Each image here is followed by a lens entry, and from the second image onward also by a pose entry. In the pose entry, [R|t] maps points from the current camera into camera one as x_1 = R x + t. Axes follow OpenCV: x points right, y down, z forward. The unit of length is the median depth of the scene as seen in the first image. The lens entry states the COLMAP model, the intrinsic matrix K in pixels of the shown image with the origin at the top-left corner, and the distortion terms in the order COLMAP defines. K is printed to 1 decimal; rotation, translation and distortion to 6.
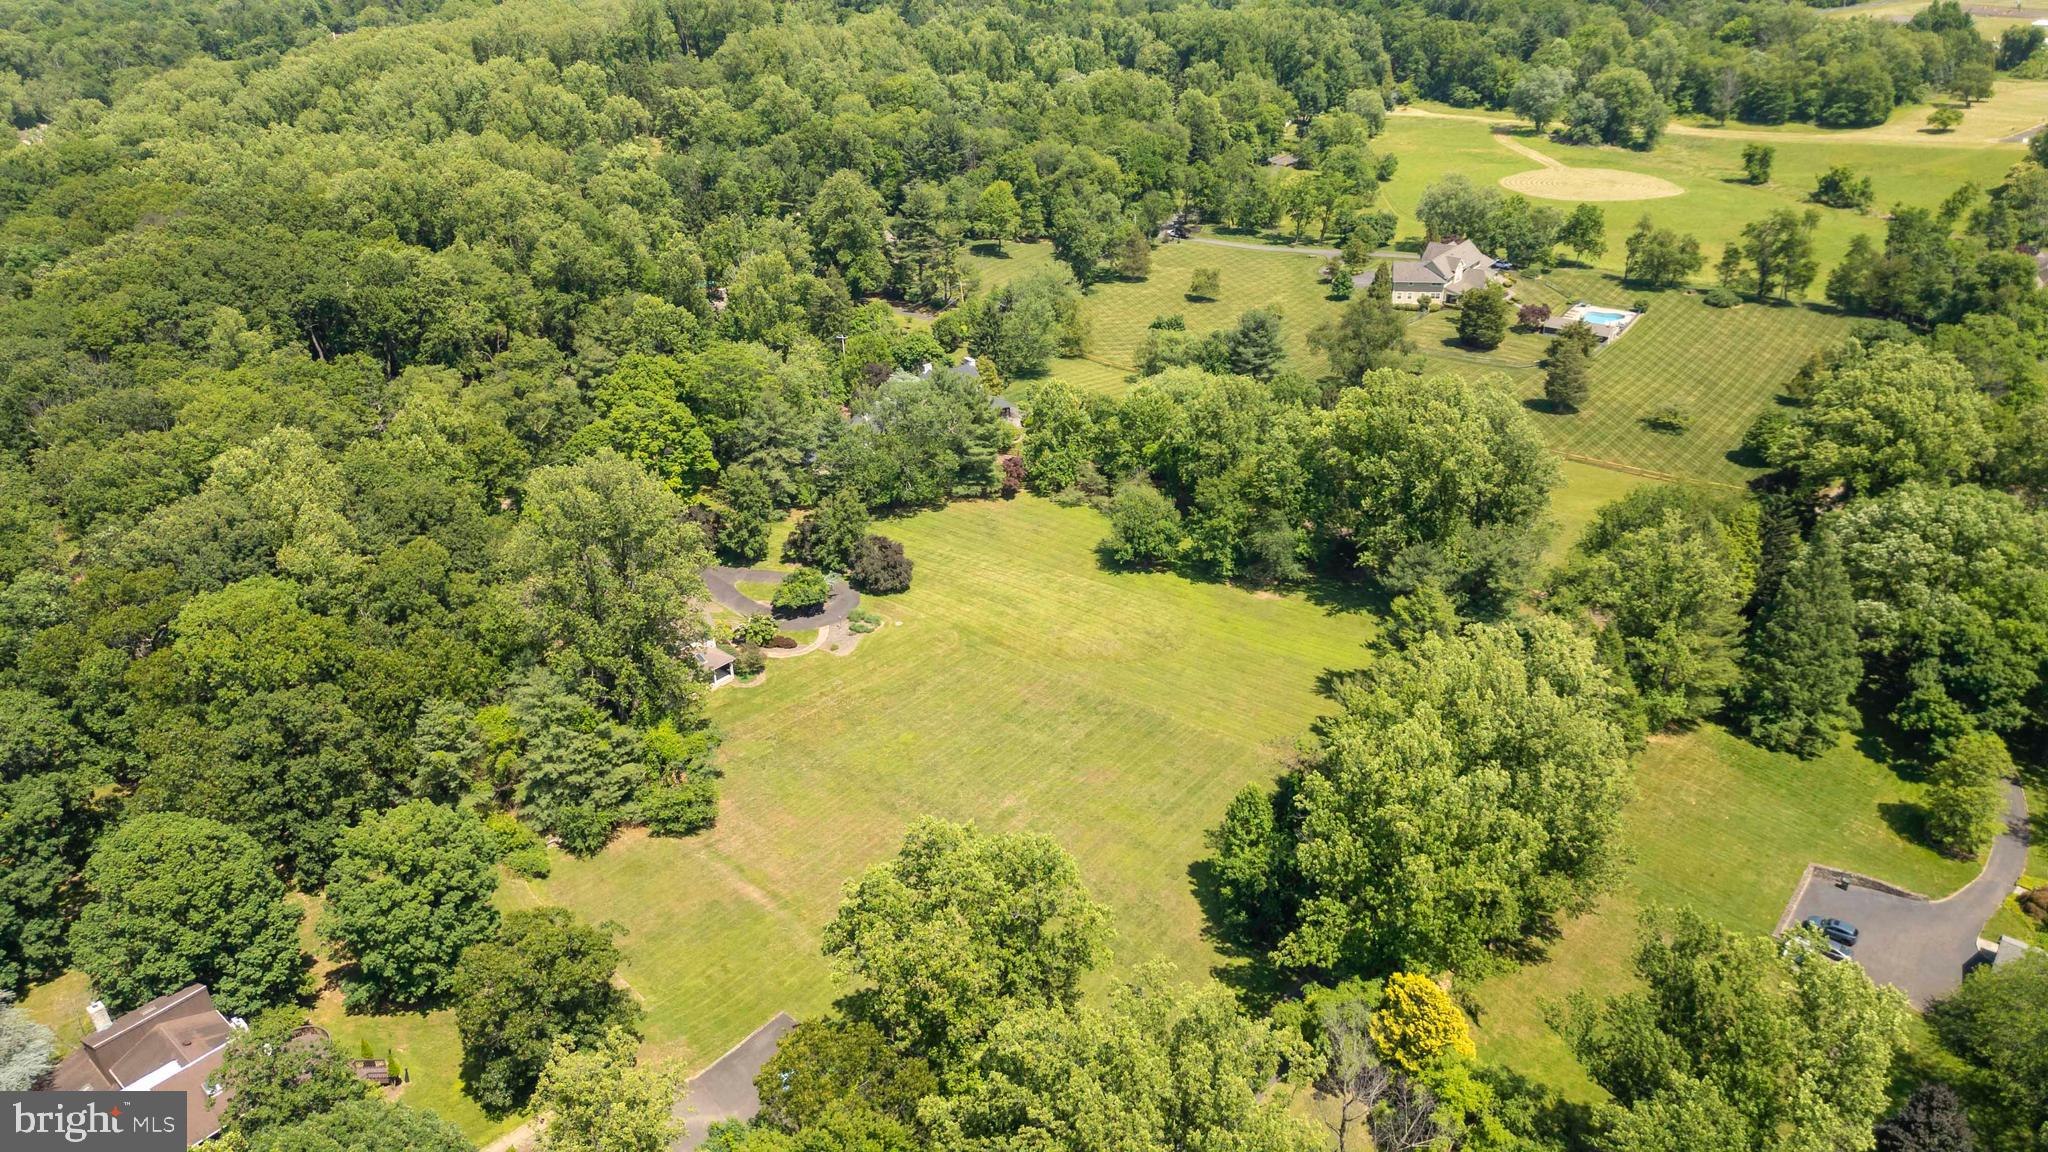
lens RADIAL K [[1433.9, 0, 1028.3], [0, 1433.9, 574.6], [0, 0, 1]] dist [0.079936, -0.087796]
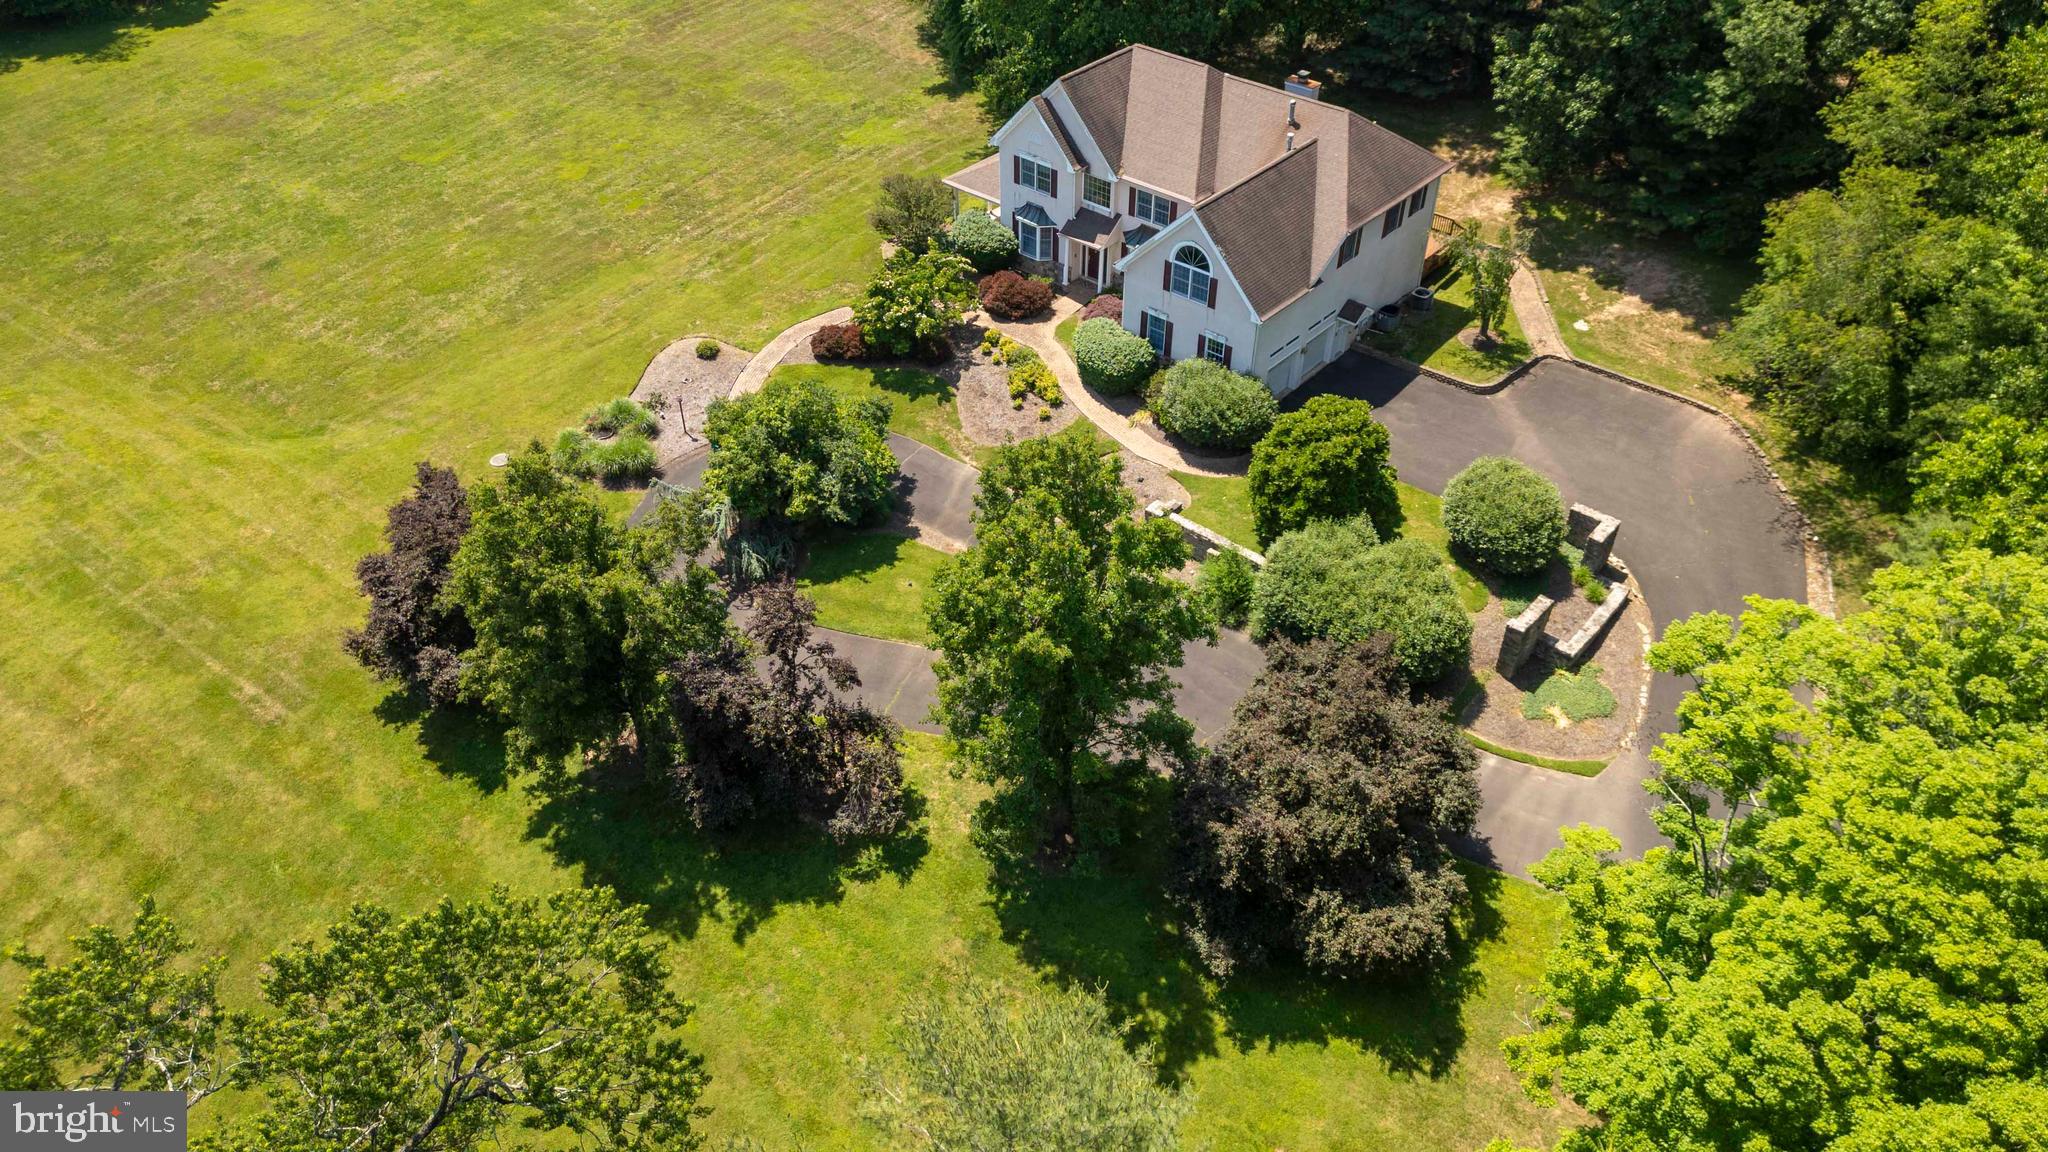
lens RADIAL K [[1433.9, 0, 1017.4], [0, 1433.9, 582.9], [0, 0, 1]] dist [0.079936, -0.087796]
pose [[-0.999806, 0.016736, 0.010342, -0.115425], [0.015722, 0.363696, 0.931385, -0.140707], [0.011827, 0.931367, -0.363889, 0.633525]]
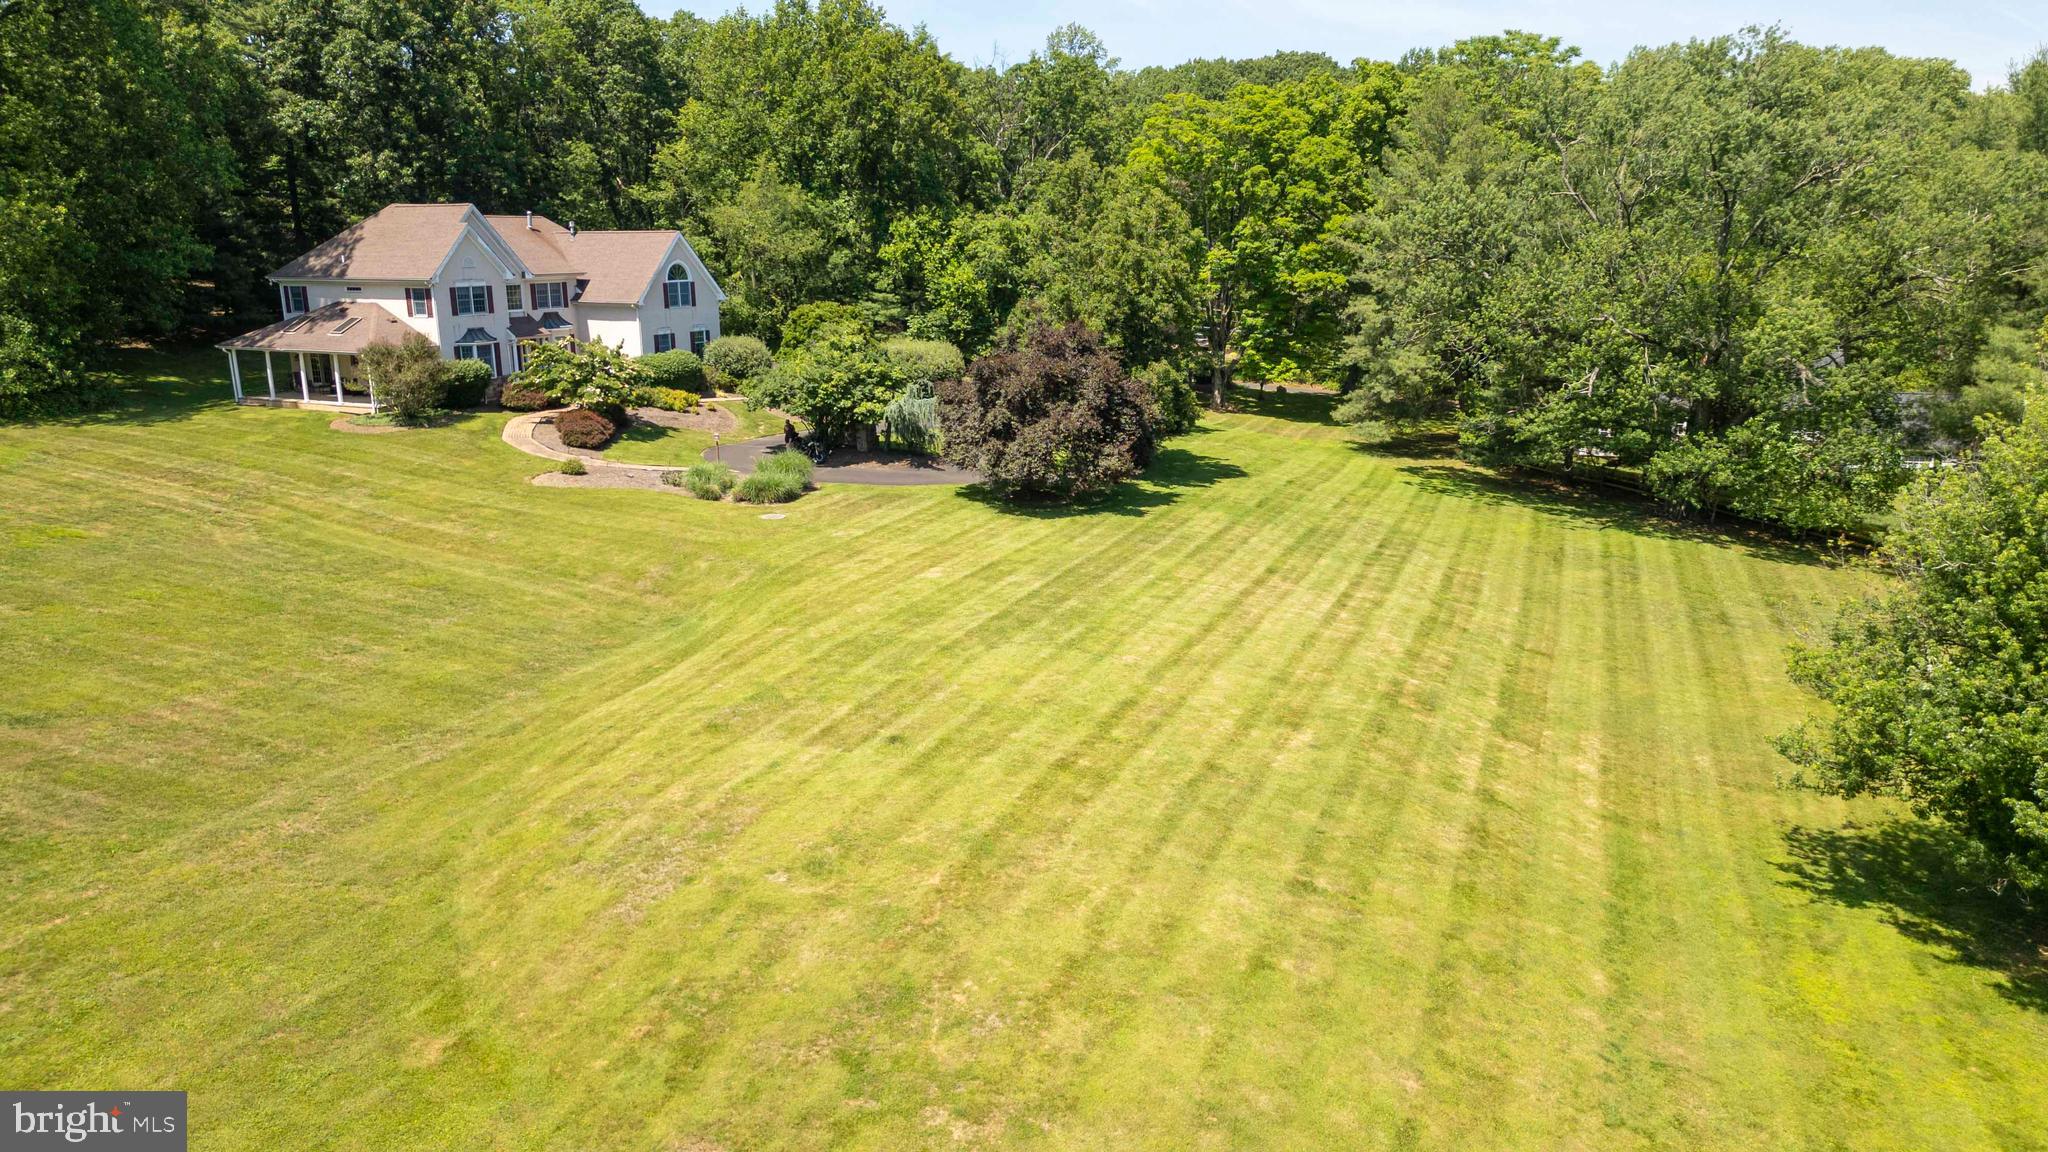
lens RADIAL K [[1433.9, 0, 1022.8], [0, 1433.9, 592.6], [0, 0, 1]] dist [0.079936, -0.087796]
pose [[0.252840, 0.248019, -0.935178, 0.105087], [-0.460067, 0.881131, 0.109299, -0.003890], [0.851123, 0.402609, 0.336891, 0.527551]]
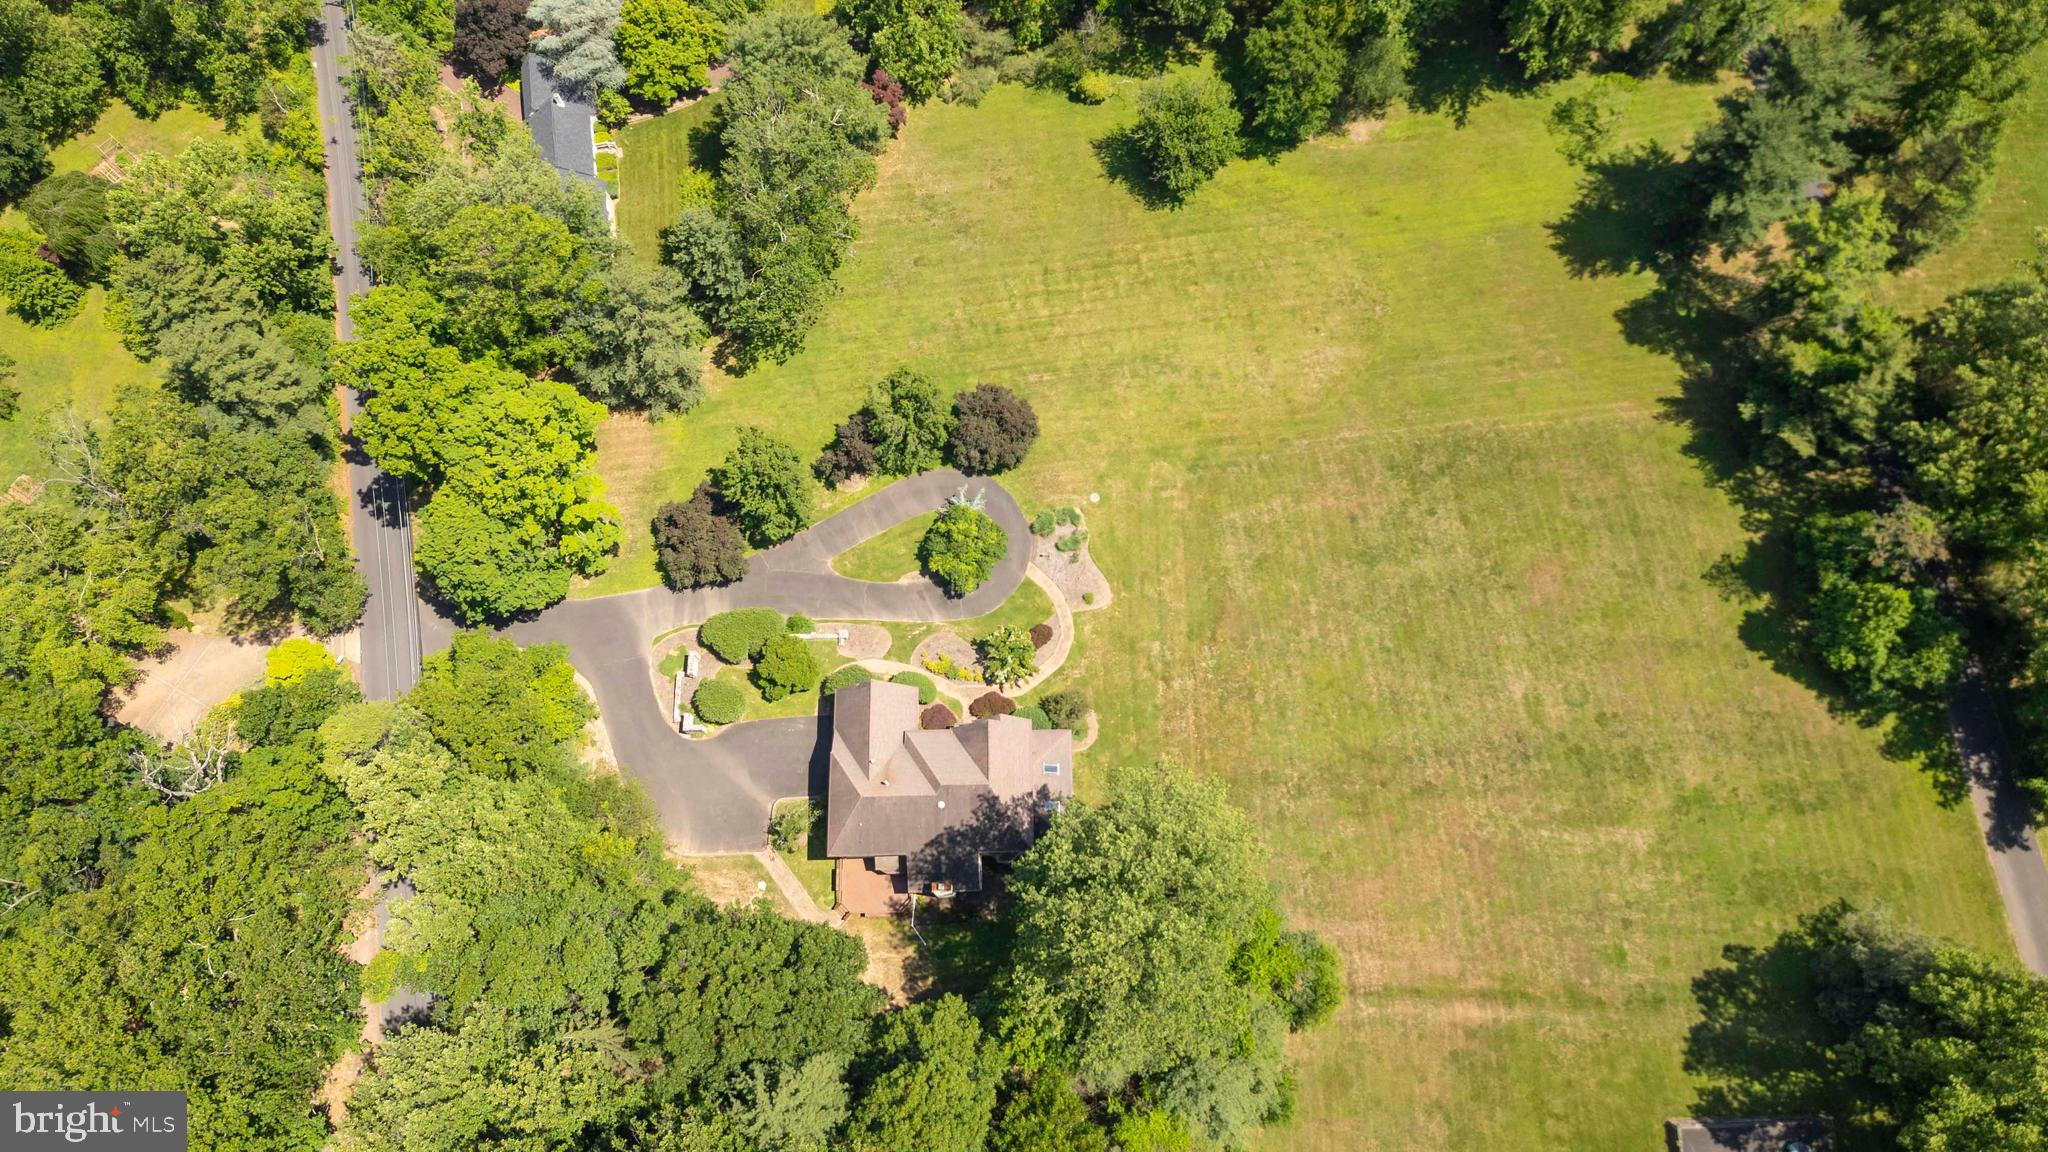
lens RADIAL K [[1433.9, 0, 1029.6], [0, 1433.9, 581.5], [0, 0, 1]] dist [0.079936, -0.087796]
pose [[0.739427, -0.642817, 0.200087, -0.161450], [0.333912, 0.608239, 0.720103, -0.267766], [-0.584595, -0.465652, 0.664392, 0.281976]]
